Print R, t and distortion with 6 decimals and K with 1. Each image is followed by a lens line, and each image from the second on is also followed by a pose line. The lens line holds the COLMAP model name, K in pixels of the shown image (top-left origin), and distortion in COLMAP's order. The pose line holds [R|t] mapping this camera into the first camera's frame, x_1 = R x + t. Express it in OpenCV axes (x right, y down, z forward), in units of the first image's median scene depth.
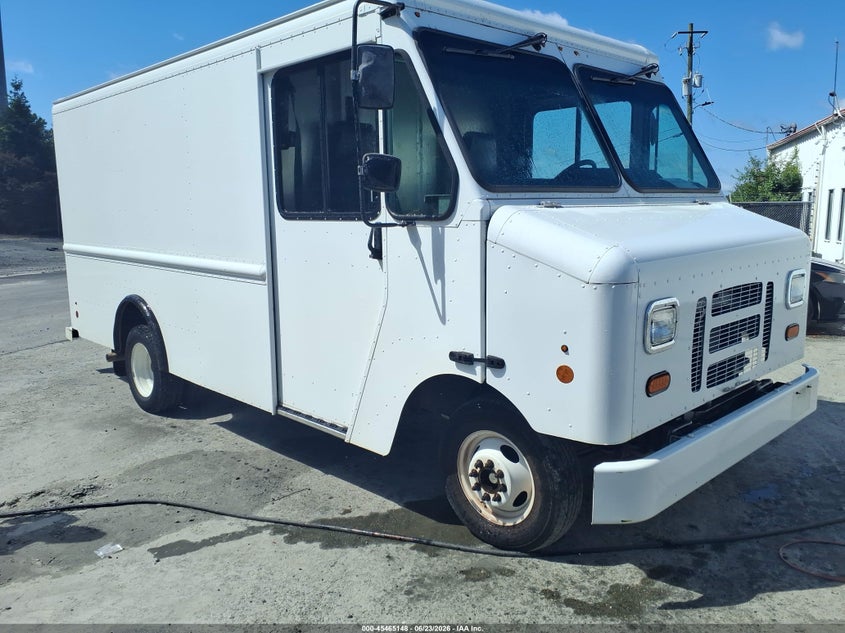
lens RADIAL K [[676.8, 0, 422.1], [0, 676.8, 305.0], [0, 0, 1]] dist [0.030009, -0.000821]
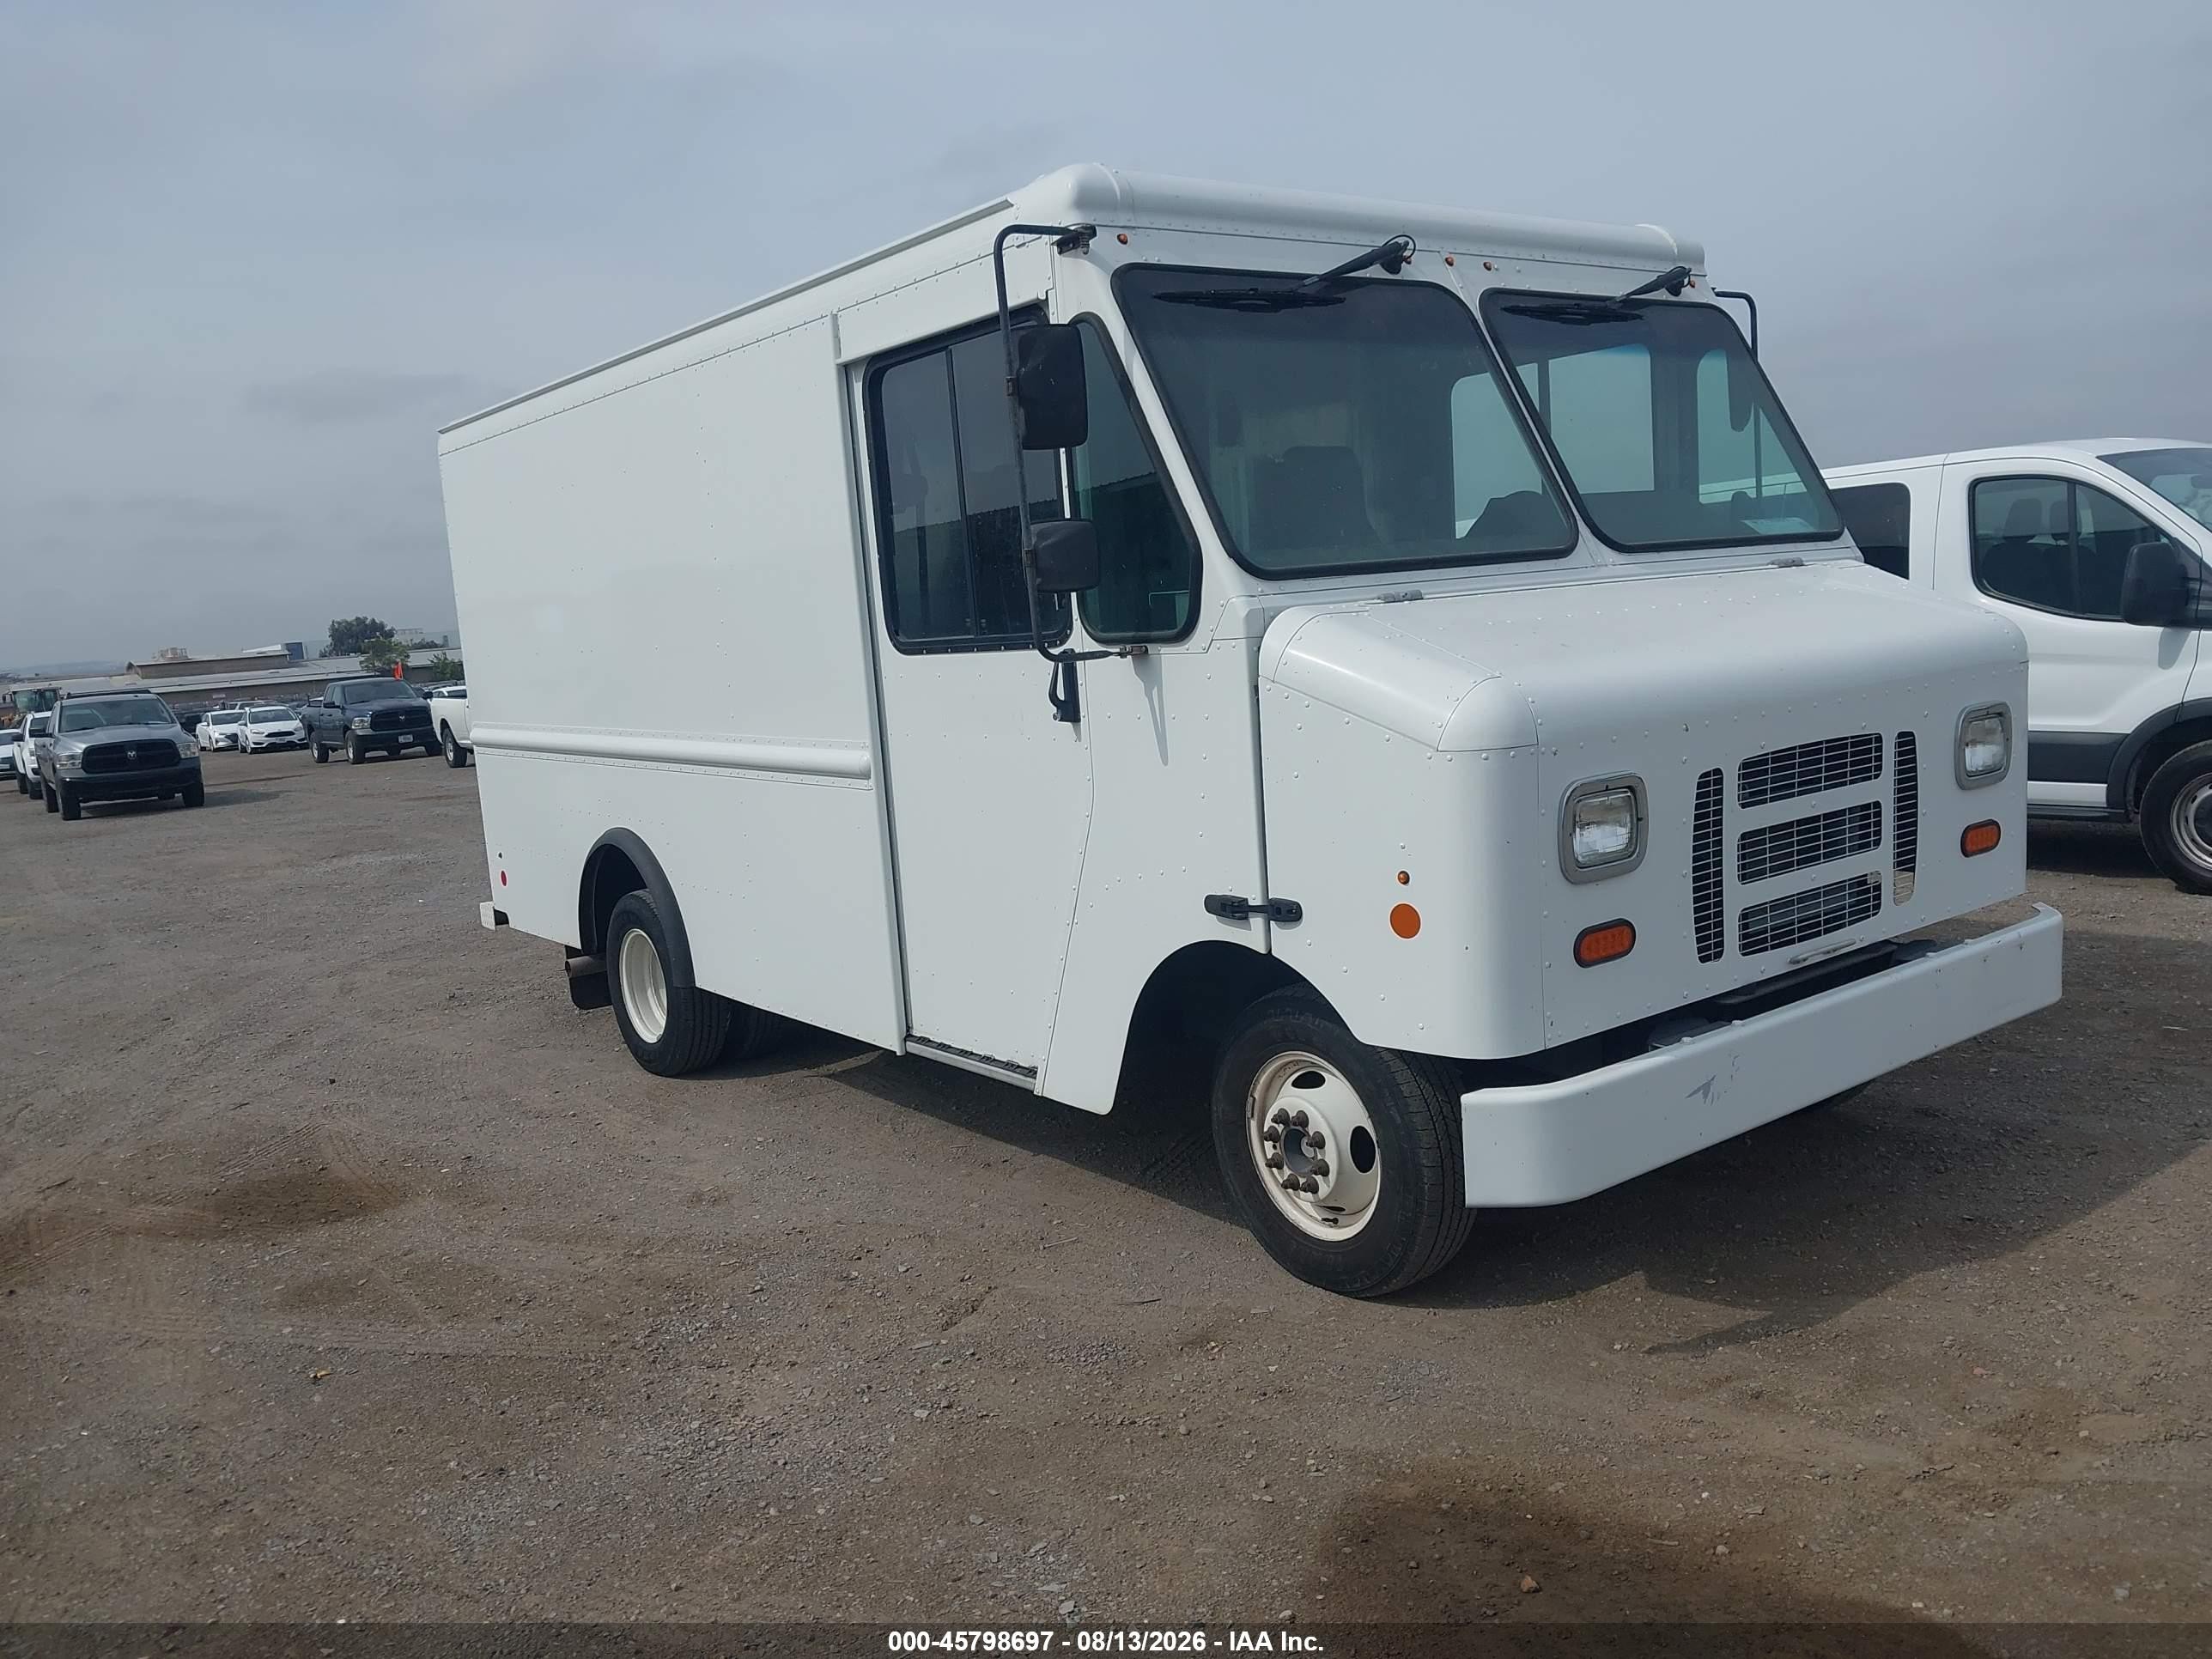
lens RADIAL K [[1738.0, 0, 1107.6], [0, 1738.0, 878.9], [0, 0, 1]] dist [0.007199, 0.000398]
pose [[0.990656, -0.038268, -0.130904, 0.123331], [0.040584, 0.999062, 0.015072, 0.028019], [0.130205, -0.020244, 0.991280, -0.275332]]
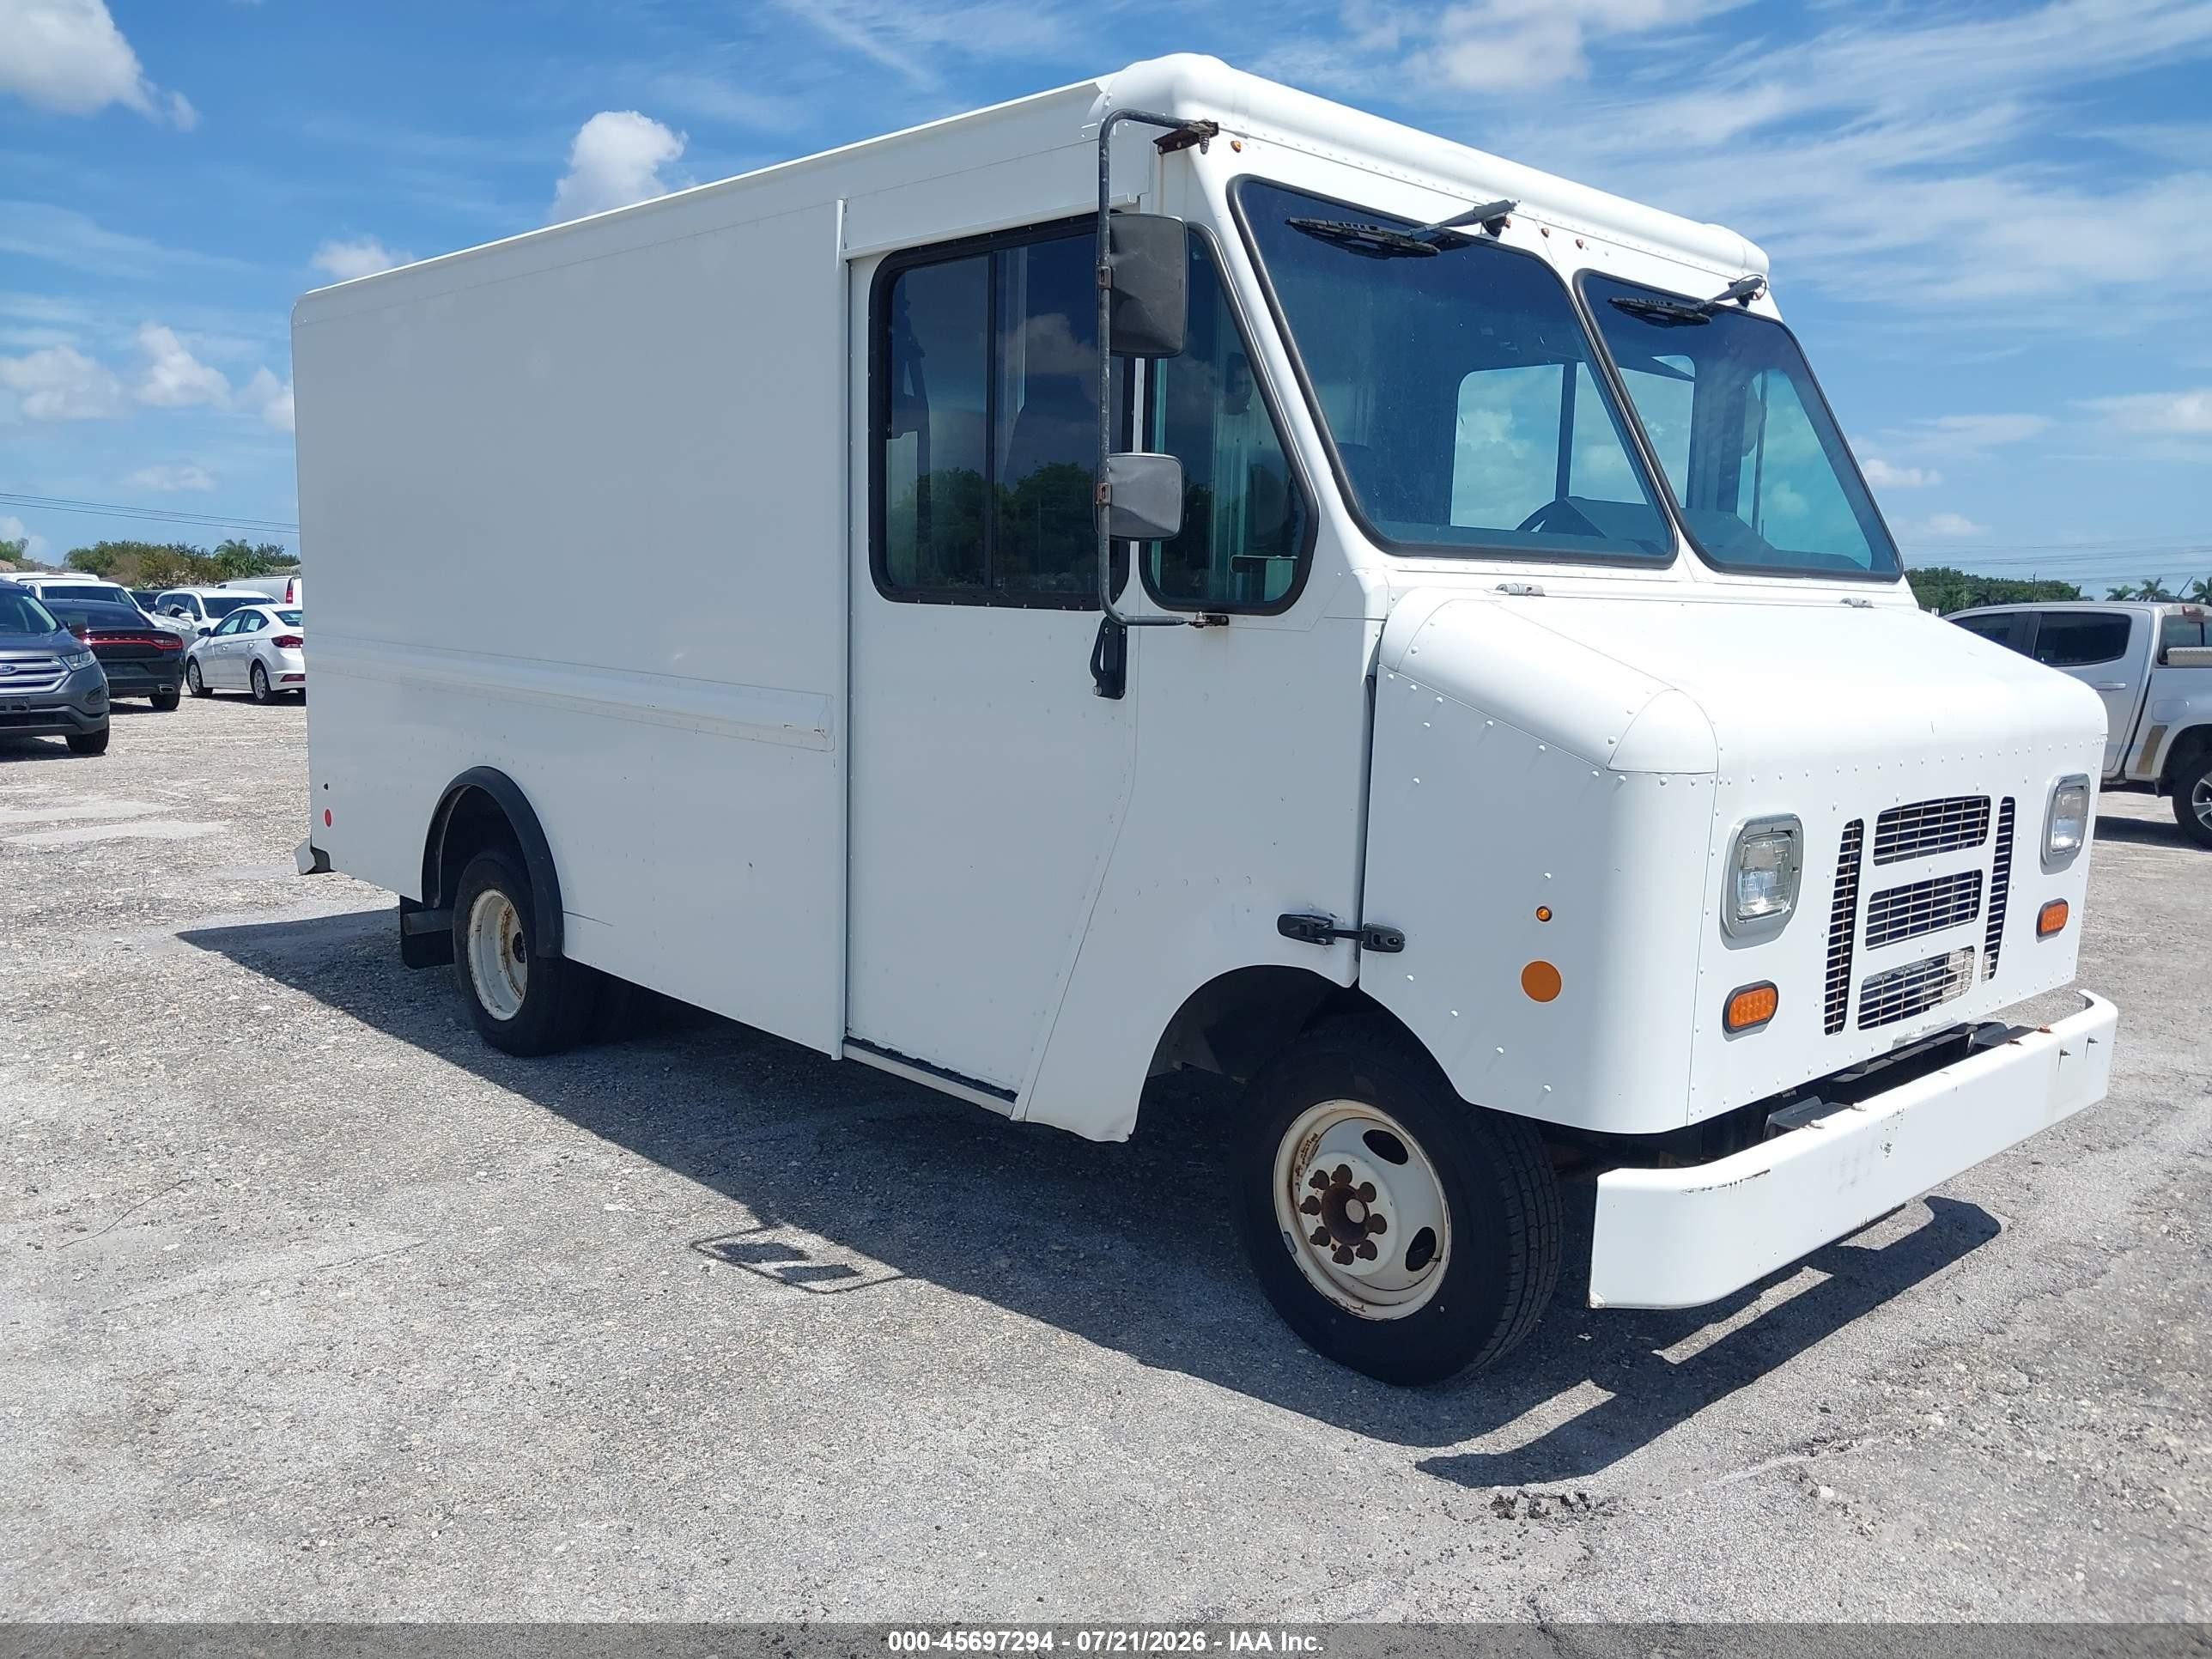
lens RADIAL K [[1765.6, 0, 1106.0], [0, 1765.6, 829.5], [0, 0, 1]] dist [0.076892, -0.263875]
pose [[0.998933, 0.046071, -0.003086, -0.059327], [-0.046107, 0.998851, -0.013034, 0.029159], [0.002482, 0.013163, 0.999910, -0.128696]]
